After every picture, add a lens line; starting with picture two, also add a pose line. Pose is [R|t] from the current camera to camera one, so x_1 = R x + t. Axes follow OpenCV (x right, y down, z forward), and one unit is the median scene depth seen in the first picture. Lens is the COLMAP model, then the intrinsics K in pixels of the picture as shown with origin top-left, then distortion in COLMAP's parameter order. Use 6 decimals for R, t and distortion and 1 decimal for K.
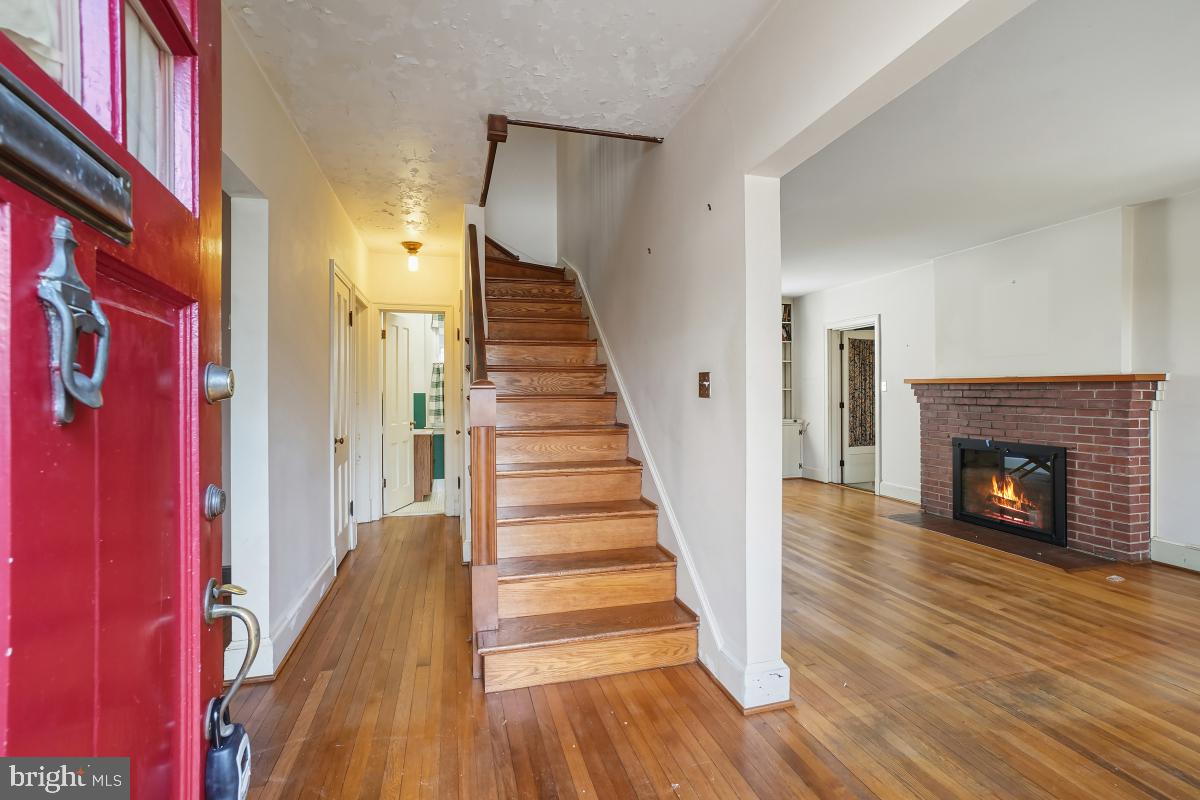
lens RADIAL K [[525.4, 0, 600.0], [0, 525.4, 400.0], [0, 0, 1]] dist [-0.043755, 0.023935]
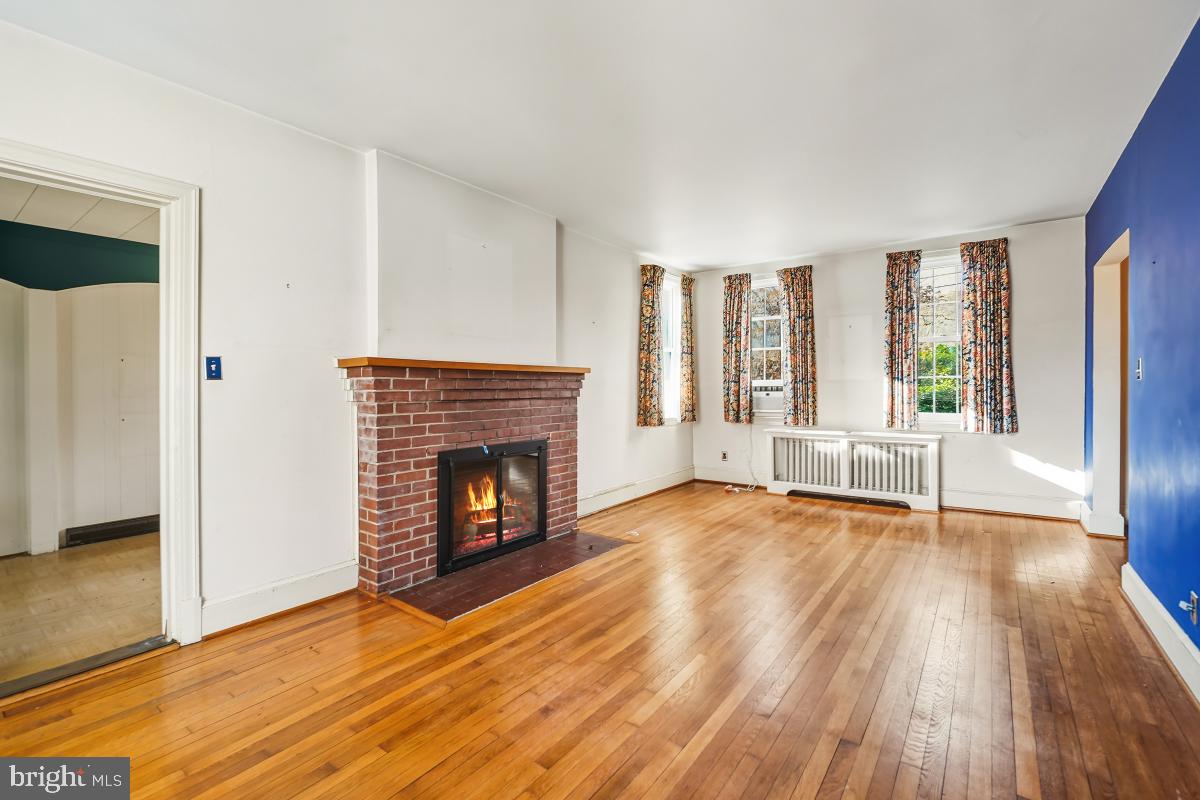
lens RADIAL K [[518.9, 0, 605.2], [0, 518.9, 385.0], [0, 0, 1]] dist [0.002301, 0.000073]
pose [[-0.609150, 0.003240, 0.793048, 0.044028], [0.016241, 0.999833, 0.008391, -0.017919], [-0.792889, 0.017991, -0.609101, 1.538743]]
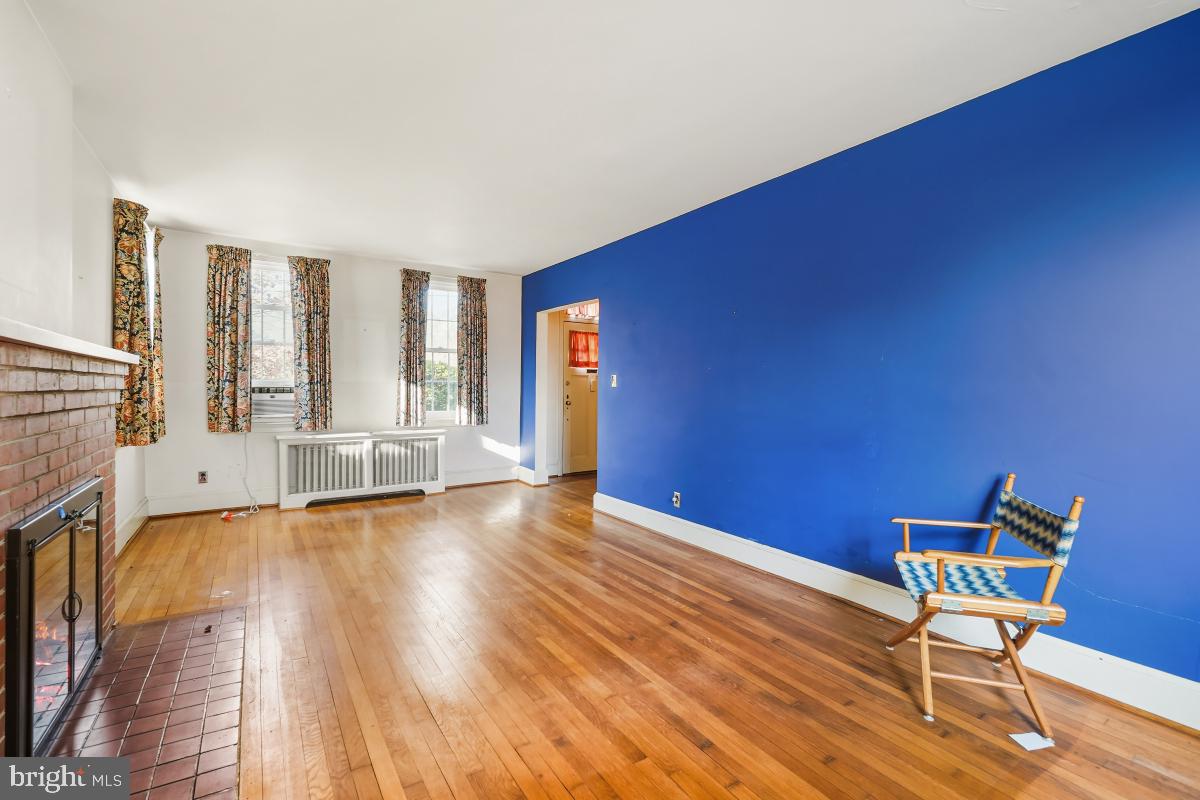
lens RADIAL K [[523.1, 0, 583.4], [0, 523.1, 393.8], [0, 0, 1]] dist [0.000396, -0.000009]
pose [[-0.958228, -0.005811, -0.285945, 0.573506], [-0.013394, 0.999608, 0.024571, -0.020184], [0.285690, 0.027374, -0.957931, 1.719288]]
